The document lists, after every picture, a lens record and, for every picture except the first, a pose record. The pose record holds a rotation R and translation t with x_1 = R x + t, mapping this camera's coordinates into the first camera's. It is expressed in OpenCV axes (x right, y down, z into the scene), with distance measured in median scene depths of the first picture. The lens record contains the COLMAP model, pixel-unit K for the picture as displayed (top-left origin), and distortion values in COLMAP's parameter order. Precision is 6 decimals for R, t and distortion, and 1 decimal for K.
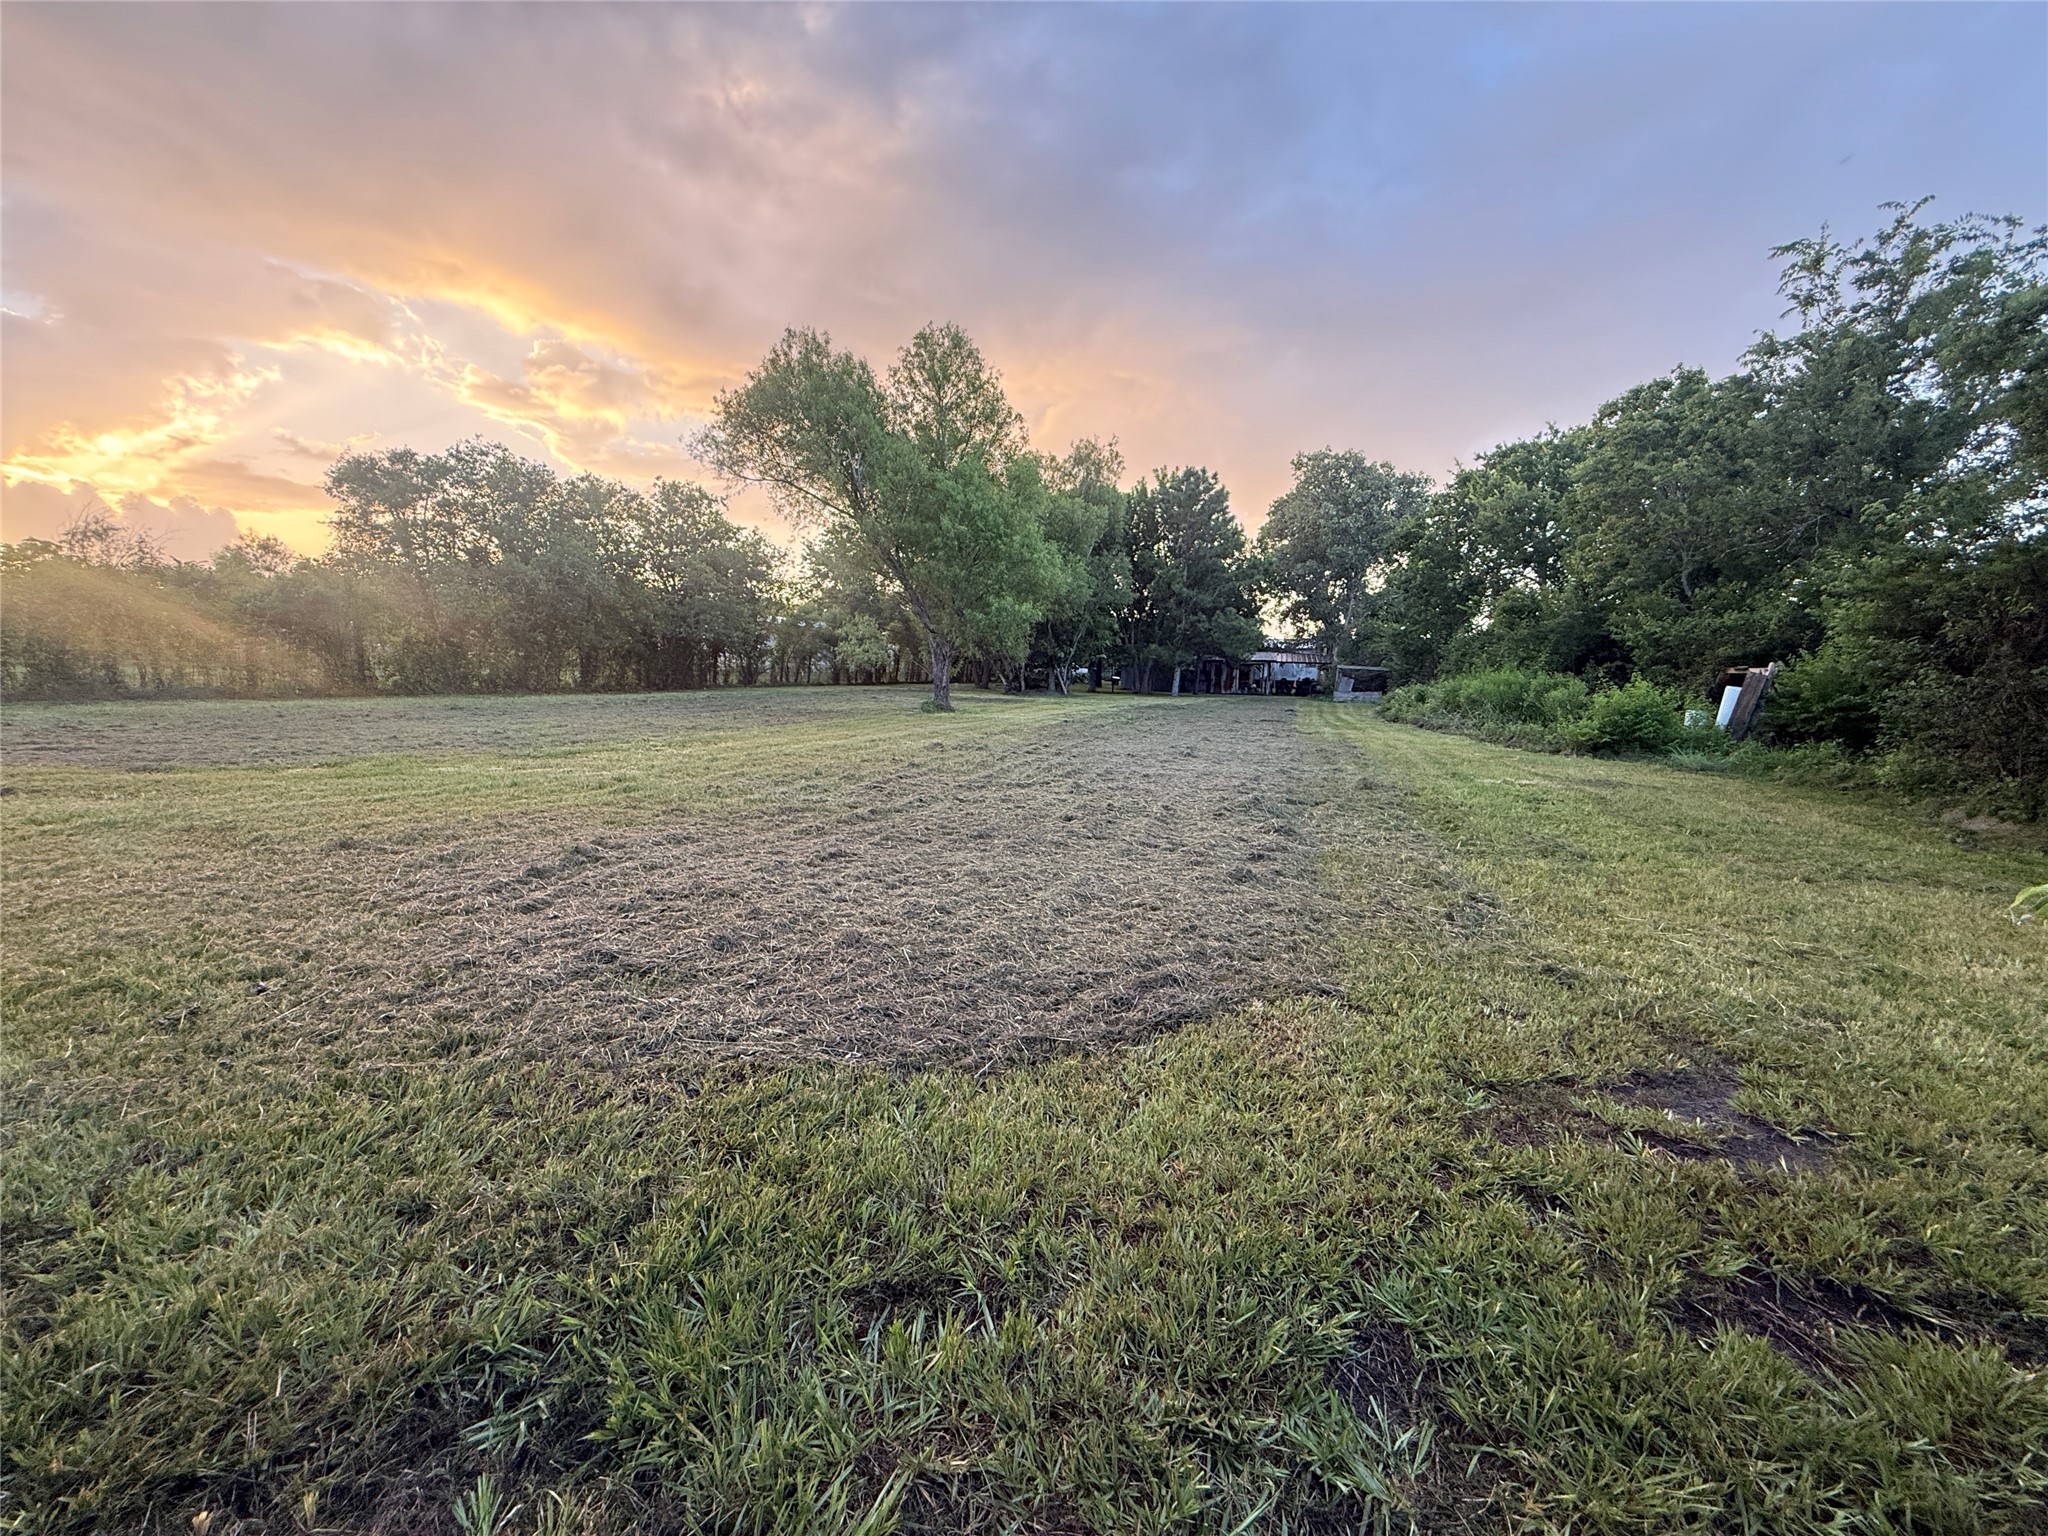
lens RADIAL K [[819.6, 0, 1018.2], [0, 819.6, 766.2], [0, 0, 1]] dist [0.001812, -0.000036]
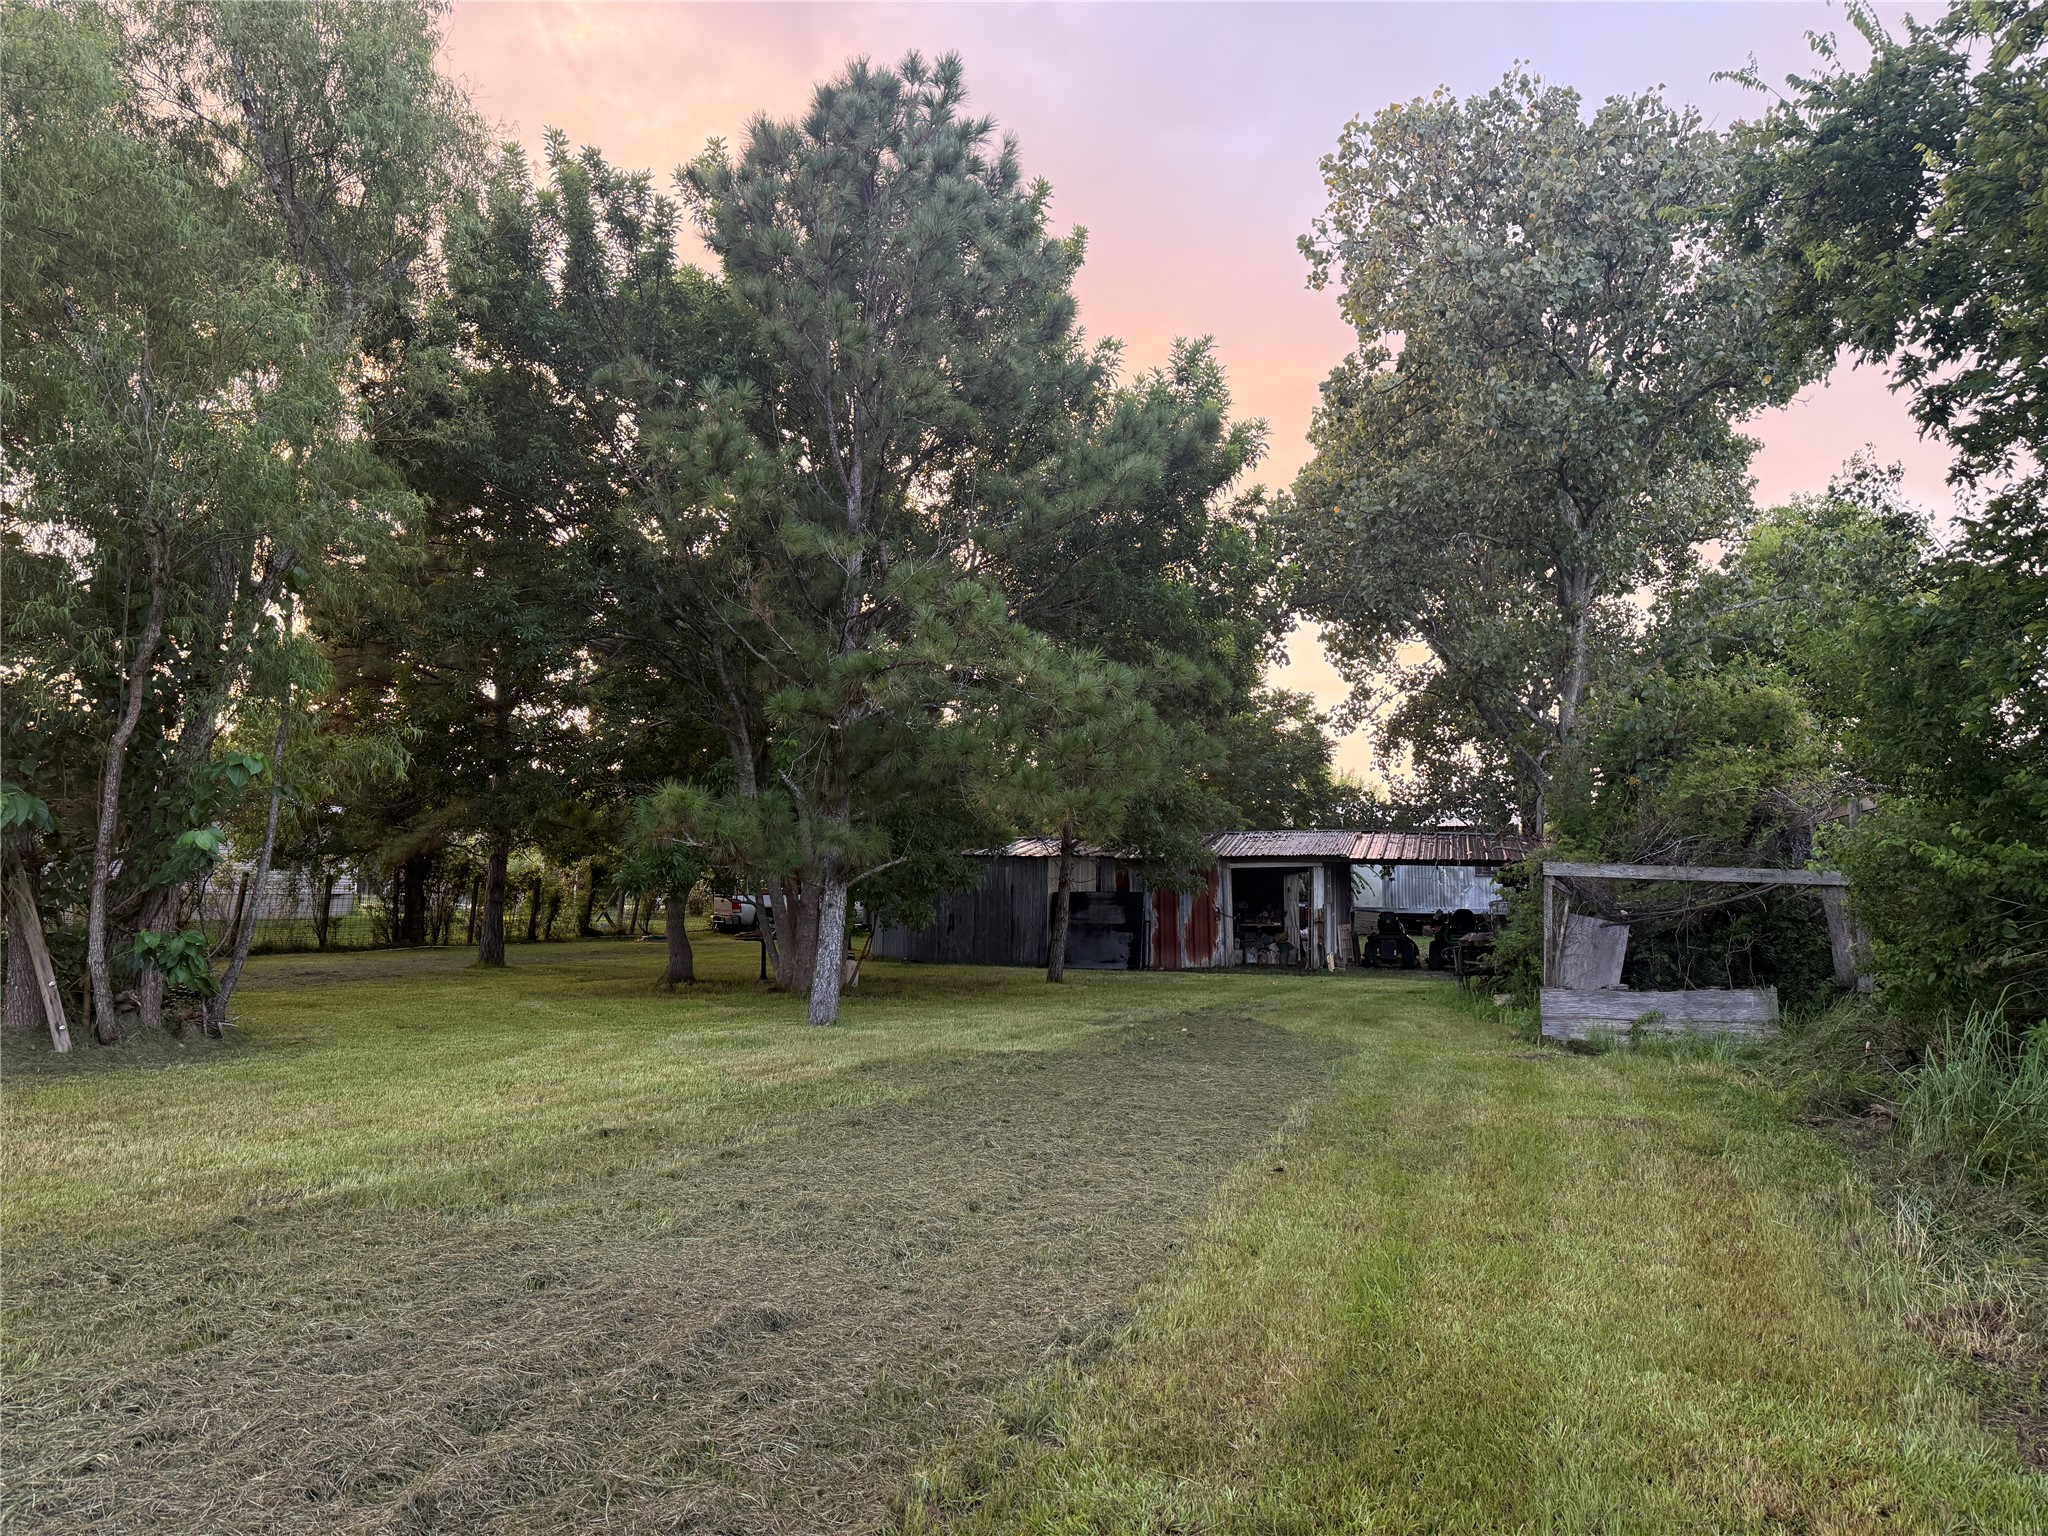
lens RADIAL K [[1435.8, 0, 1012.8], [0, 1435.8, 768.4], [0, 0, 1]] dist [0.054109, -0.070306]
pose [[0.999709, -0.023236, 0.006508, 0.182979], [0.024066, 0.979734, -0.198852, -0.056296], [-0.001755, 0.198951, 0.980008, 0.459728]]
